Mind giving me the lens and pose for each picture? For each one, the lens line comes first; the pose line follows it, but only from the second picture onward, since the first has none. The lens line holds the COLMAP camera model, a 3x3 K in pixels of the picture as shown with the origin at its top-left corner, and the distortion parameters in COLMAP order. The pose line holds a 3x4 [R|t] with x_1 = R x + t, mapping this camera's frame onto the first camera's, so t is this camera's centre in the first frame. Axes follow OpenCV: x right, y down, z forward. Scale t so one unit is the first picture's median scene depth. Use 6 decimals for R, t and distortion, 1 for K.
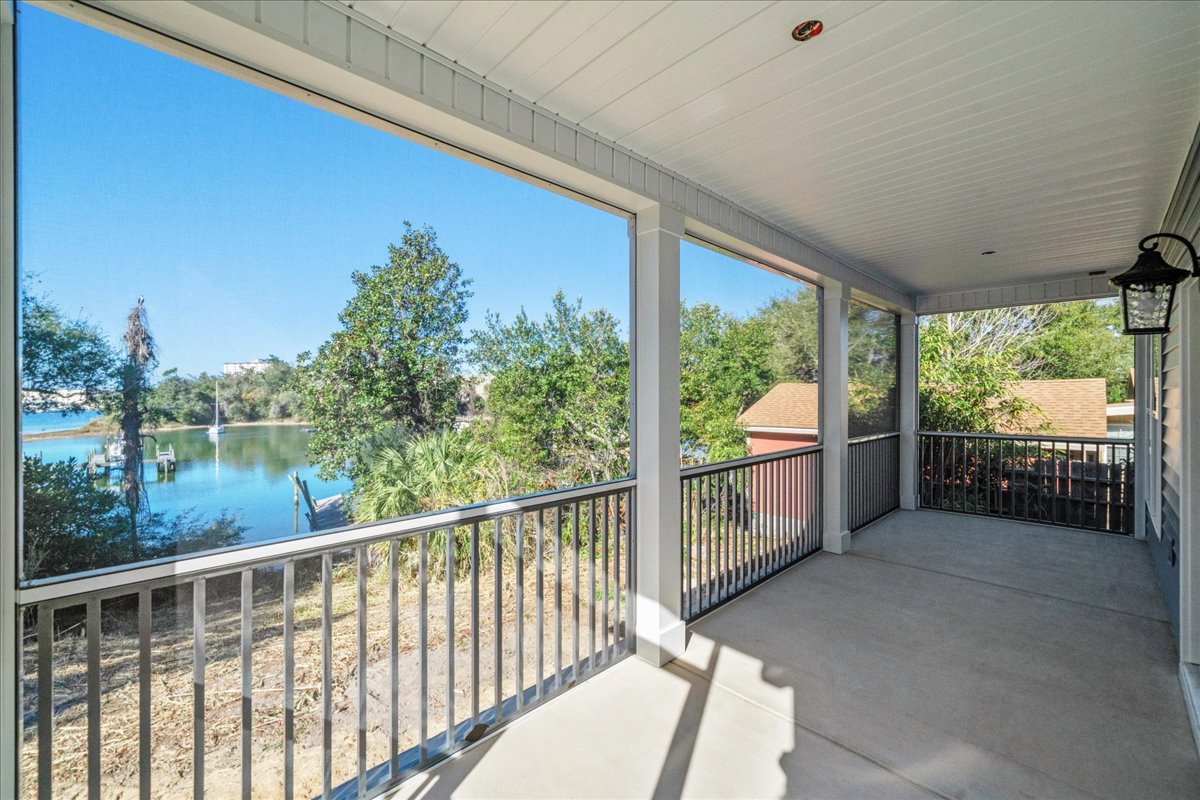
lens RADIAL K [[492.9, 0, 600.0], [0, 492.9, 400.0], [0, 0, 1]] dist [-0.000944, -0.000089]
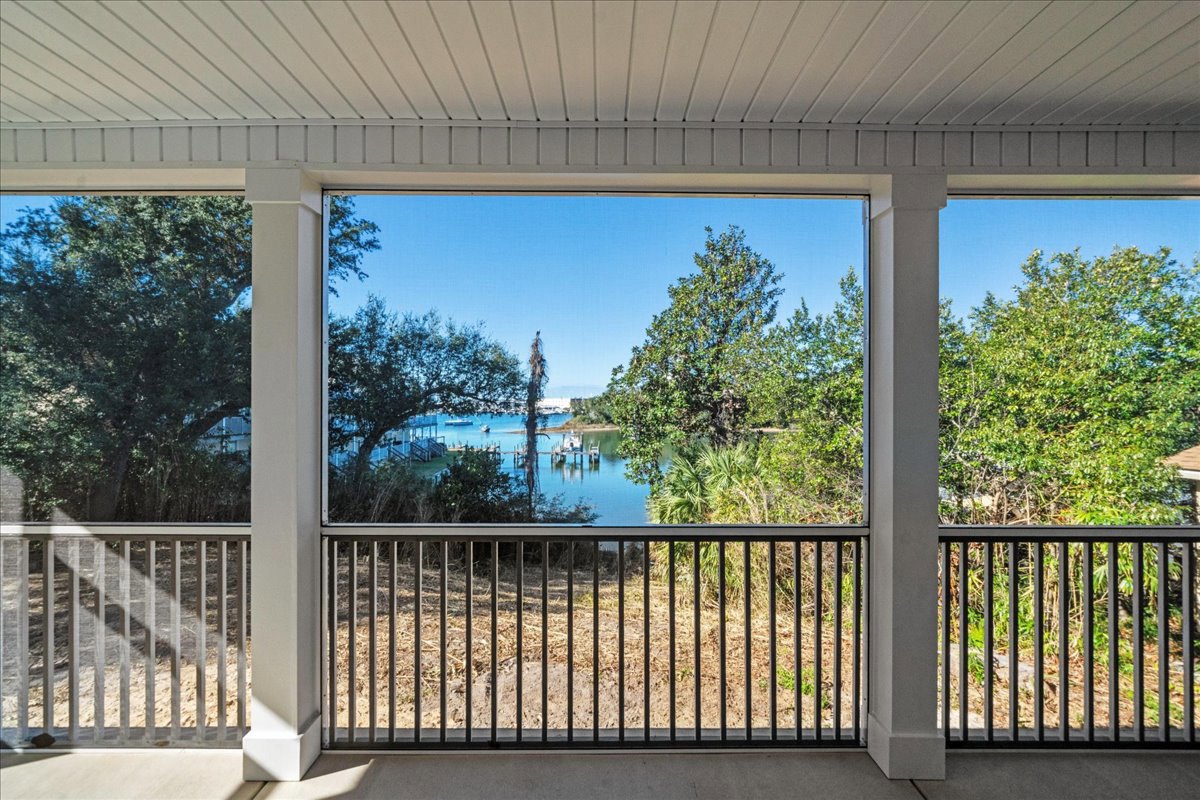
lens RADIAL K [[508.7, 0, 596.5], [0, 508.7, 403.6], [0, 0, 1]] dist [0.001090, -0.000090]
pose [[0.721409, 0.001829, -0.692507, 0.160765], [-0.010585, 0.999909, -0.008386, -0.000383], [0.692428, 0.013380, 0.721363, 0.132919]]
